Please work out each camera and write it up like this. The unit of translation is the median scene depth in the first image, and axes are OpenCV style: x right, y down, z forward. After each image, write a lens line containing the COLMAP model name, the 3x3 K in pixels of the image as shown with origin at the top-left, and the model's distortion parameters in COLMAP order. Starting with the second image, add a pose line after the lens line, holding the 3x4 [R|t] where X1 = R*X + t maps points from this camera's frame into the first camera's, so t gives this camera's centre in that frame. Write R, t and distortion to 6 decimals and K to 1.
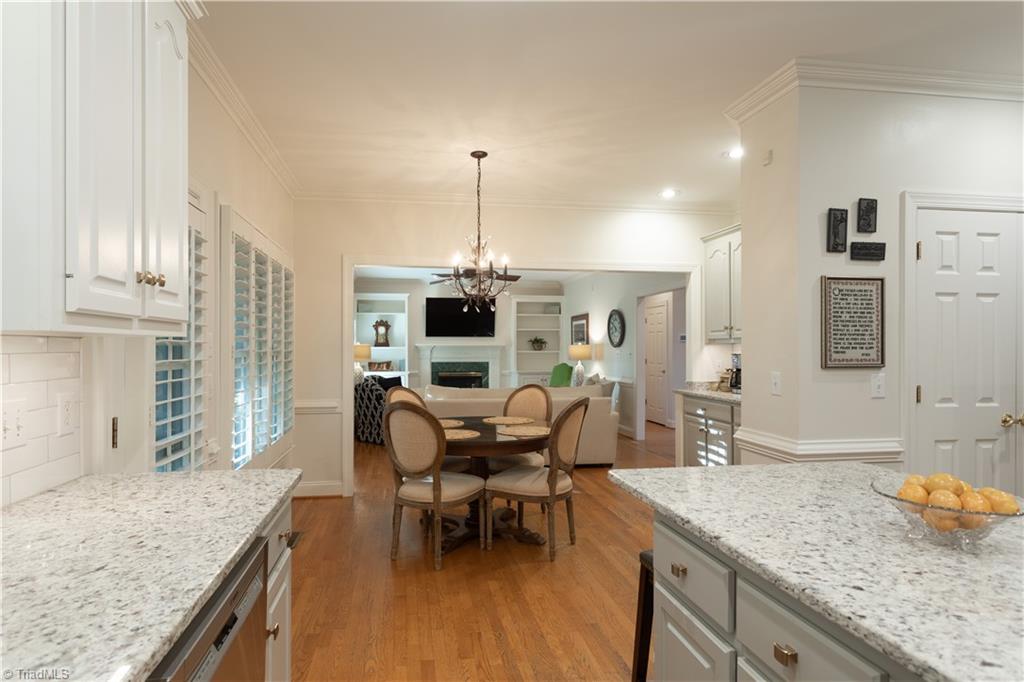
lens RADIAL K [[605.4, 0, 512.0], [0, 605.4, 341.0], [0, 0, 1]] dist [0.001005, 0.000016]
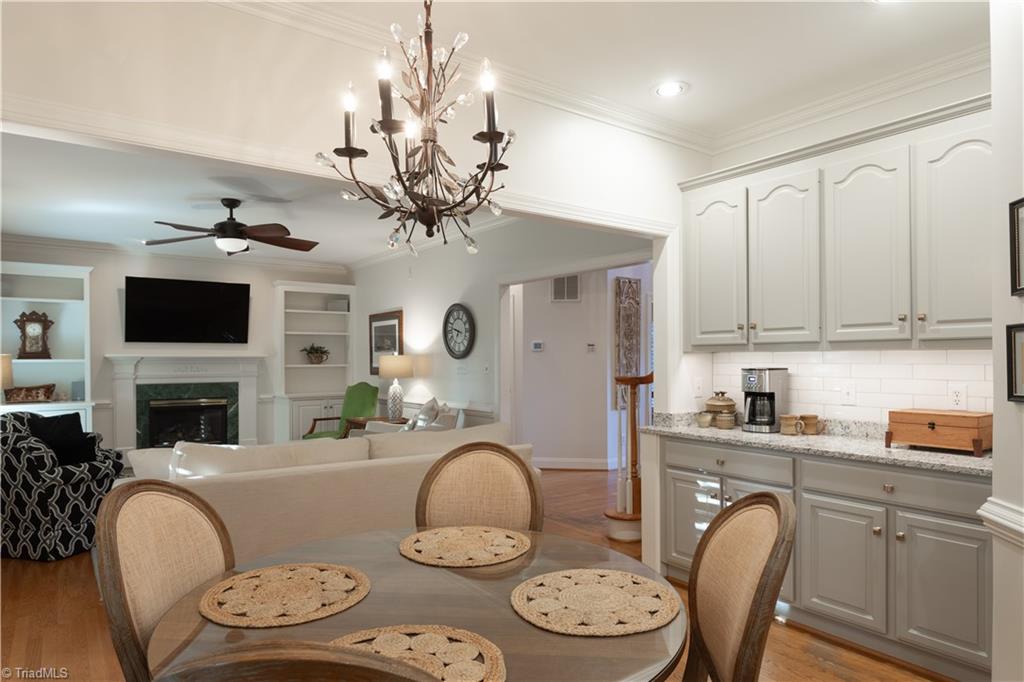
lens RADIAL K [[618.7, 0, 510.4], [0, 618.7, 358.2], [0, 0, 1]] dist [-0.003513, 0.001432]
pose [[0.896547, -0.002079, 0.442944, -0.074668], [-0.001787, 0.999964, 0.008311, 0.003279], [-0.442945, -0.008243, 0.896511, 0.297254]]
